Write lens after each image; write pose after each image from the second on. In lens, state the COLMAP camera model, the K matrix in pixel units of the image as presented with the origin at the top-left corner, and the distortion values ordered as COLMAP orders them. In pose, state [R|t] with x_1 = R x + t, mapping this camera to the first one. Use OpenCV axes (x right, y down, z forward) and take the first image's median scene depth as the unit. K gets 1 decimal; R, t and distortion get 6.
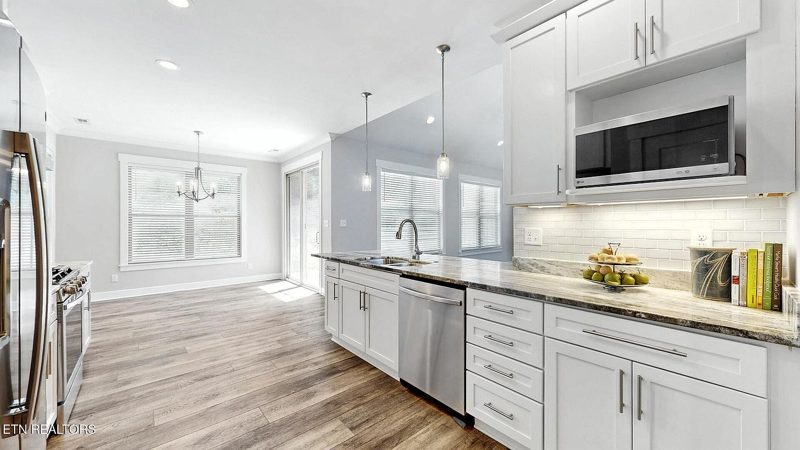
lens RADIAL K [[294.7, 0, 399.7], [0, 294.7, 224.7], [0, 0, 1]] dist [-0.001488, 0.000093]
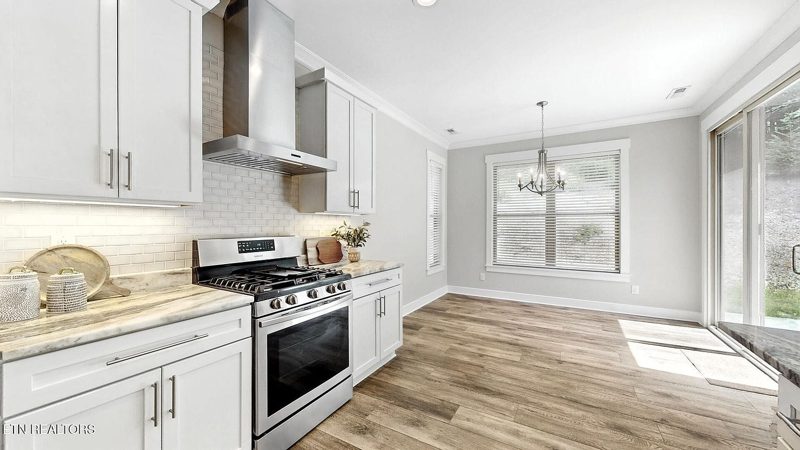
lens RADIAL K [[294.7, 0, 399.7], [0, 294.7, 224.7], [0, 0, 1]] dist [-0.001488, 0.000093]
pose [[0.316713, -0.000613, -0.948521, -0.104249], [-0.001737, 0.999998, -0.001226, -0.000175], [0.948520, 0.002036, 0.316711, 0.530957]]
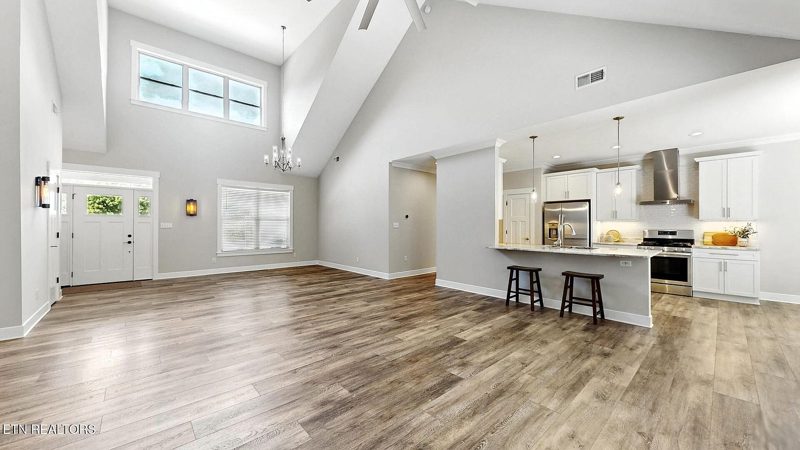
lens RADIAL K [[294.7, 0, 399.7], [0, 294.7, 224.7], [0, 0, 1]] dist [-0.001488, 0.000093]
pose [[-0.999825, 0.001113, -0.018700, 0.732022], [0.001093, 0.999999, 0.001039, -0.007933], [0.018701, 0.001019, -0.999825, 1.993459]]
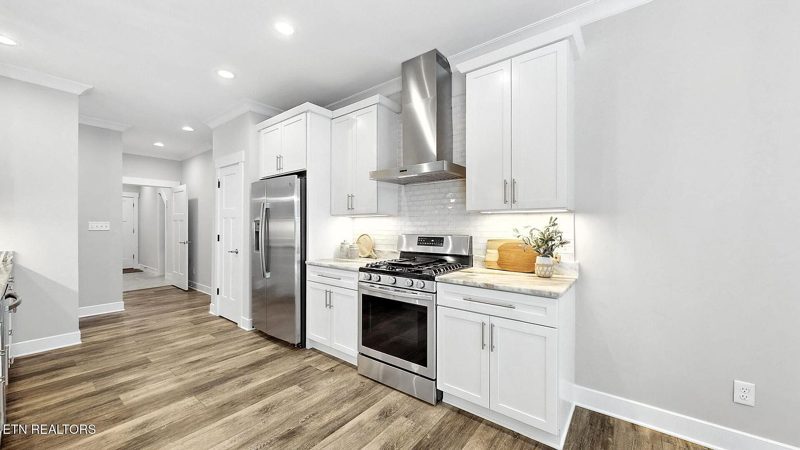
lens RADIAL K [[294.7, 0, 399.7], [0, 294.7, 224.7], [0, 0, 1]] dist [-0.001488, 0.000093]
pose [[-0.980878, 0.001332, -0.194622, -0.507637], [0.001165, 0.999999, 0.000974, -0.001694], [0.194623, 0.000729, -0.980878, 1.149883]]
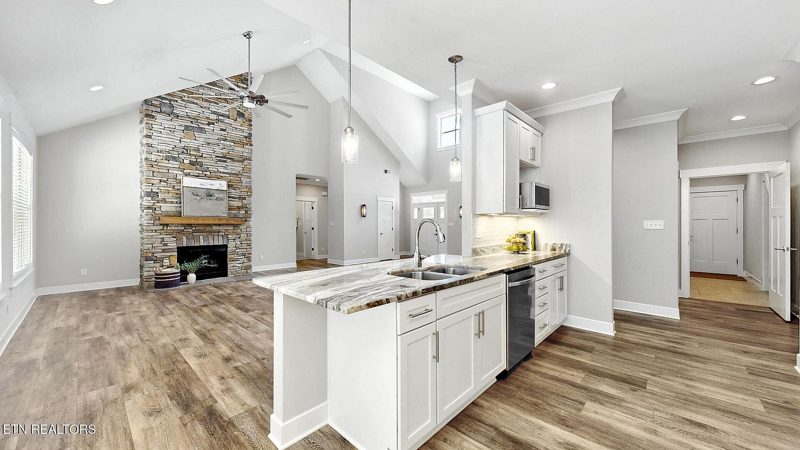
lens RADIAL K [[294.7, 0, 399.7], [0, 294.7, 224.7], [0, 0, 1]] dist [-0.001488, 0.000093]
pose [[-0.104024, 0.001106, 0.994574, -0.593548], [0.003931, 0.999992, -0.000701, 0.000557], [-0.994567, 0.003837, -0.104028, 0.884359]]
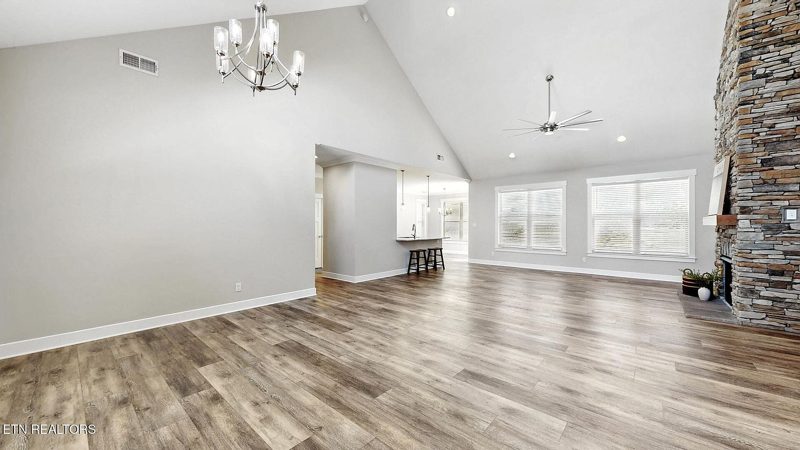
lens RADIAL K [[294.7, 0, 399.7], [0, 294.7, 224.7], [0, 0, 1]] dist [-0.001488, 0.000093]
pose [[0.138351, -0.000663, -0.990383, 2.234617], [-0.006053, 0.999981, -0.001515, -0.003105], [0.990365, 0.006204, 0.138344, 0.353672]]
